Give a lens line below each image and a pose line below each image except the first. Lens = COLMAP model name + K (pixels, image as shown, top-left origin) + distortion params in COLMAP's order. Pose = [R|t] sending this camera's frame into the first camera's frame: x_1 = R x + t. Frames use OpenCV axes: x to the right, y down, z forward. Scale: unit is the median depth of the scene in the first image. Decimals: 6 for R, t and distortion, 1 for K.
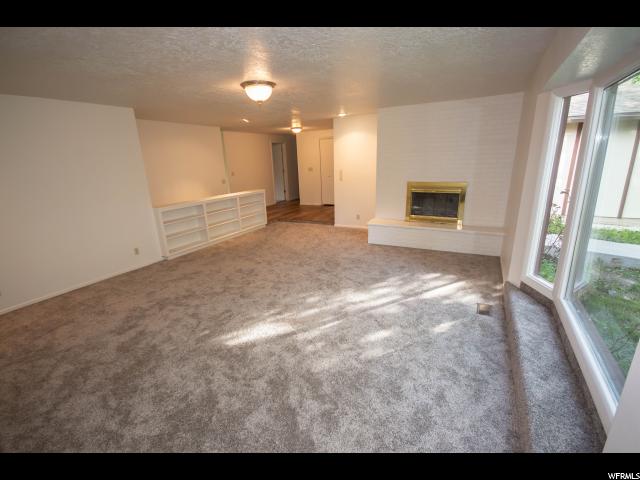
lens RADIAL K [[298.0, 0, 324.1], [0, 298.0, 238.3], [0, 0, 1]] dist [-0.005234, 0.000869]
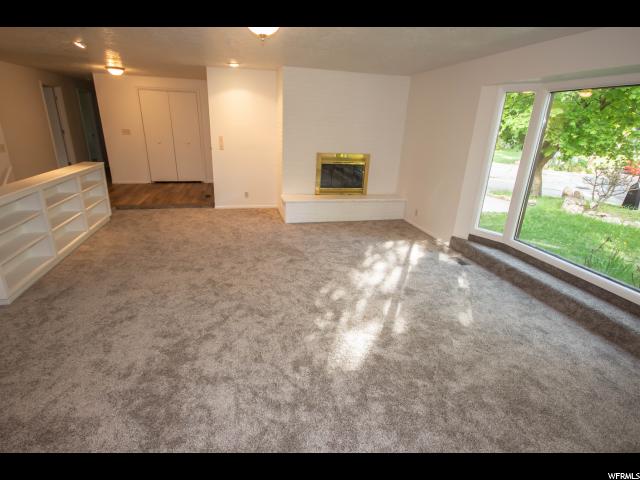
lens RADIAL K [[325.5, 0, 320.4], [0, 325.5, 243.0], [0, 0, 1]] dist [-0.001820, -0.000410]
pose [[0.747867, -0.168481, 0.642113, -0.483305], [0.109395, 0.985312, 0.131120, -0.048852], [-0.654773, -0.027816, 0.755313, 0.234620]]
